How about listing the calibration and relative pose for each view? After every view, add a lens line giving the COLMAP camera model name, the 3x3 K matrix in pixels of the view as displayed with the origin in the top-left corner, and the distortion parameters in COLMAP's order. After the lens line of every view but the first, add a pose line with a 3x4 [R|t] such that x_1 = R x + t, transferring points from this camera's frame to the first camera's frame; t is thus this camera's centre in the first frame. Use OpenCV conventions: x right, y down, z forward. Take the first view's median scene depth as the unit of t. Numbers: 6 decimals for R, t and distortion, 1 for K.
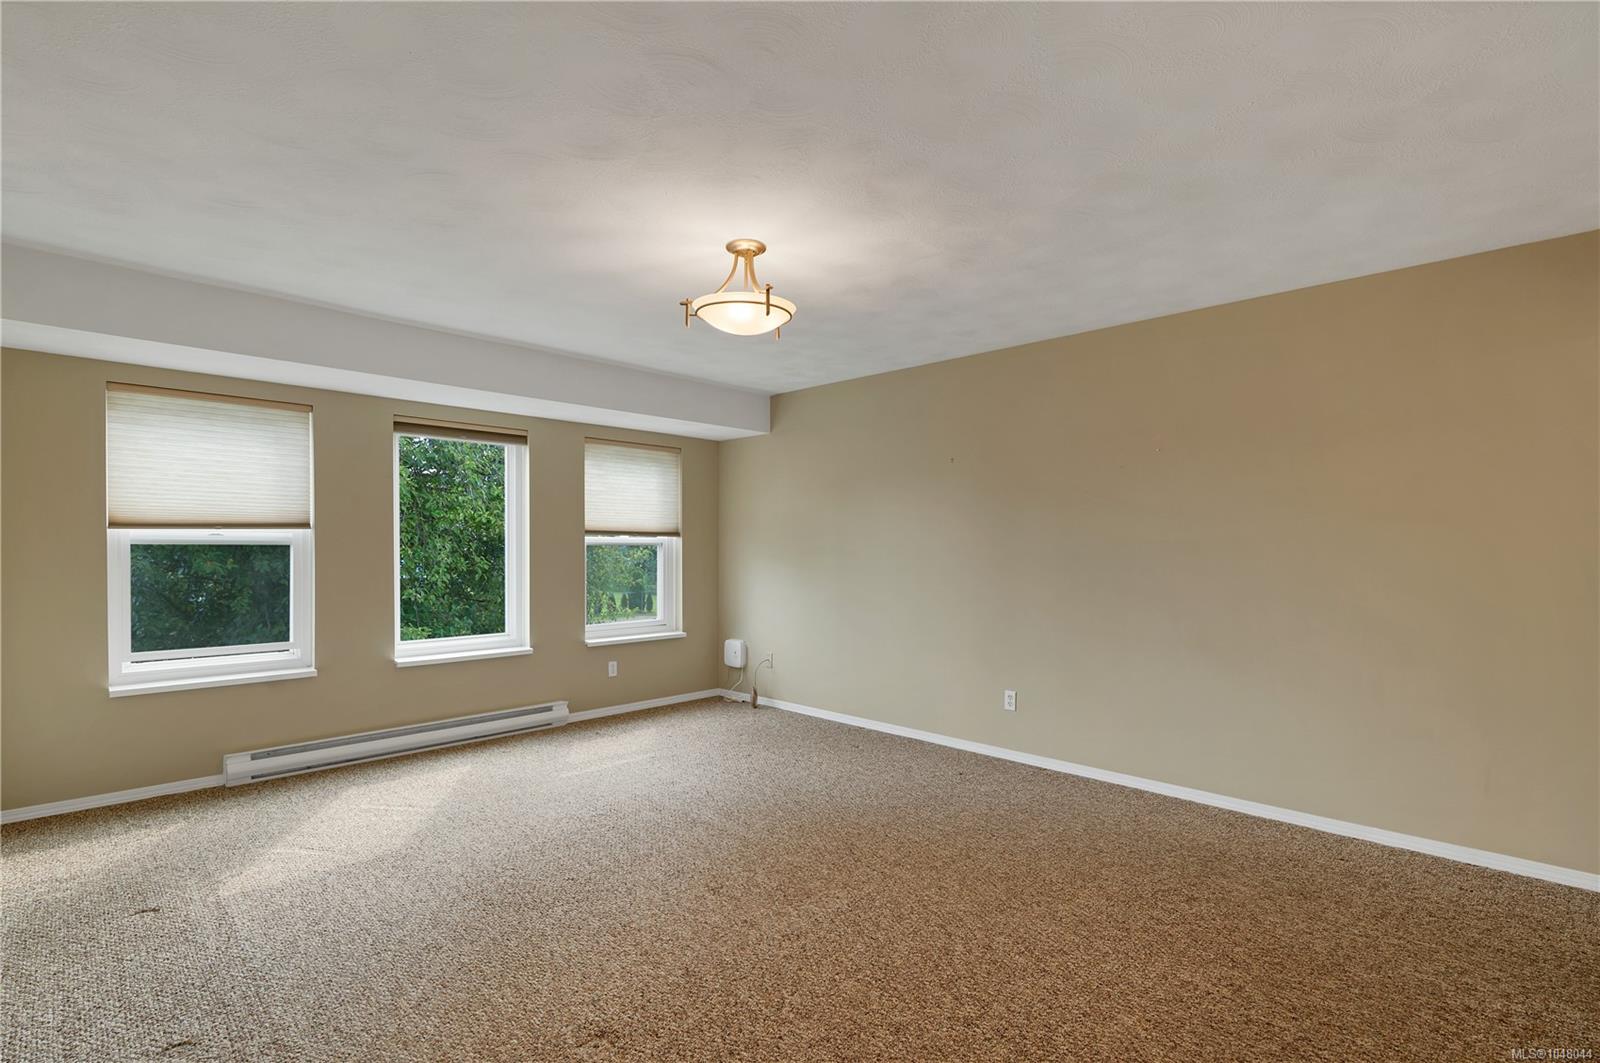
lens RADIAL K [[746.8, 0, 800.3], [0, 746.8, 551.7], [0, 0, 1]] dist [0.000119, 0.000031]
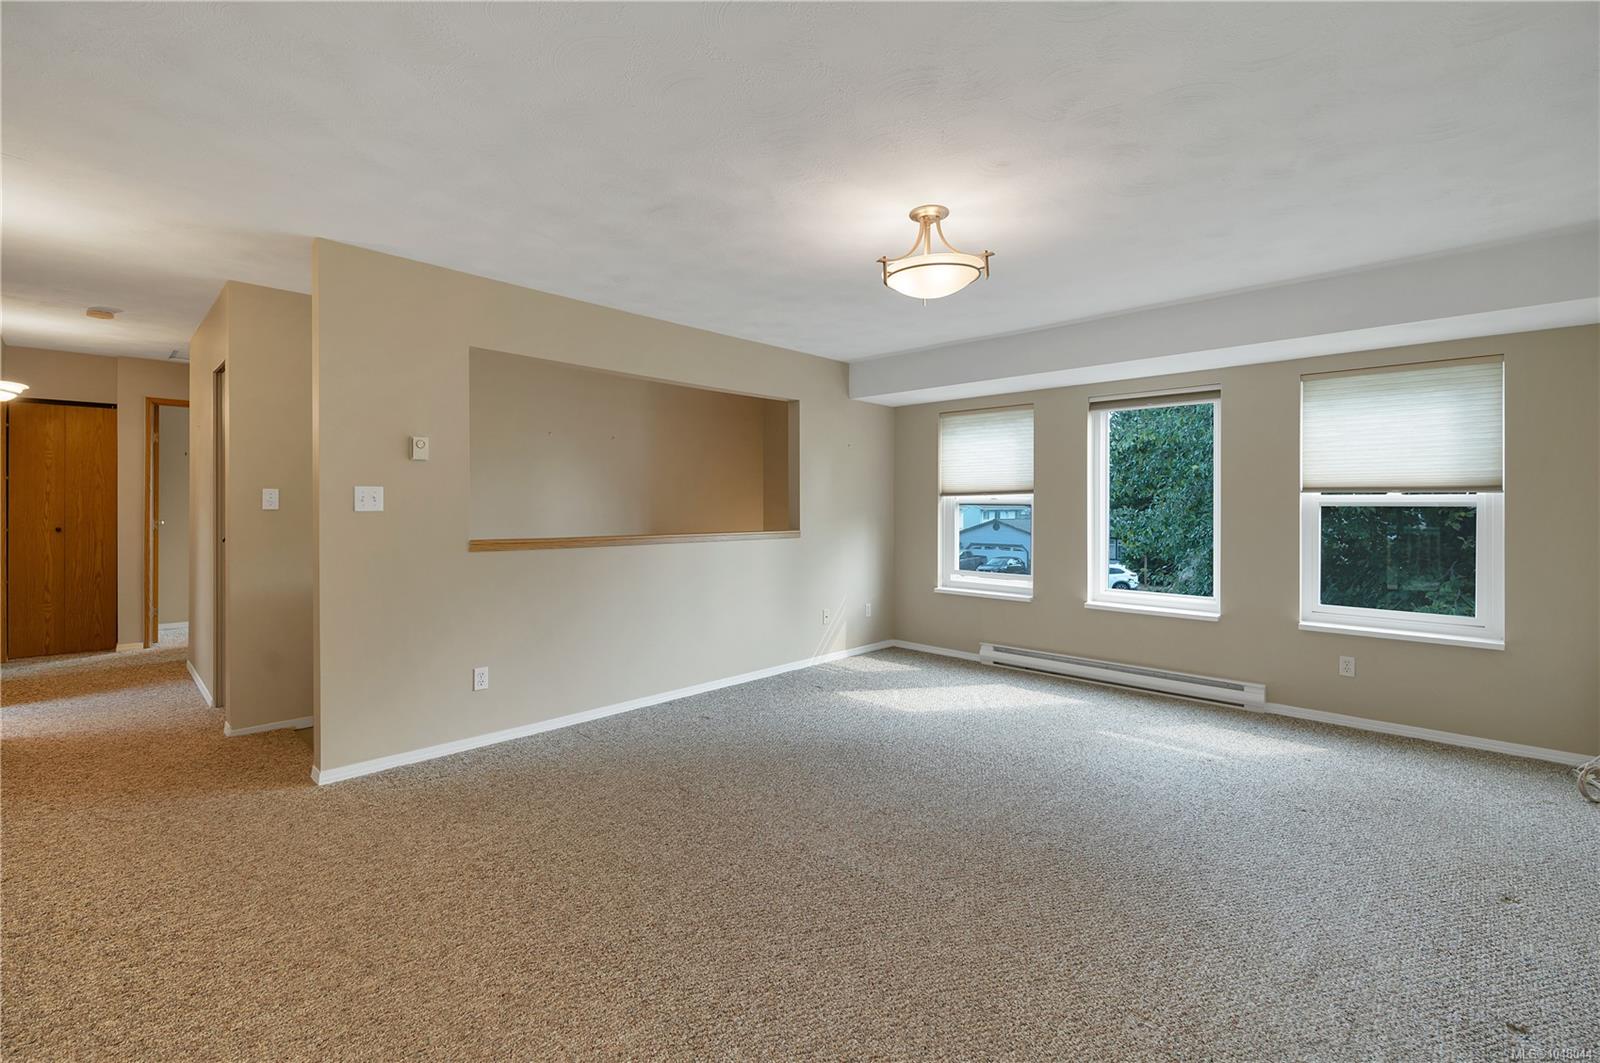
lens RADIAL K [[686.1, 0, 799.7], [0, 686.1, 508.5], [0, 0, 1]] dist [-0.000126, 0.000252]
pose [[0.017744, 0.000501, -0.999842, 0.527936], [-0.011537, 0.999933, 0.000296, 0.000411], [0.999776, 0.011530, 0.017749, 0.498793]]
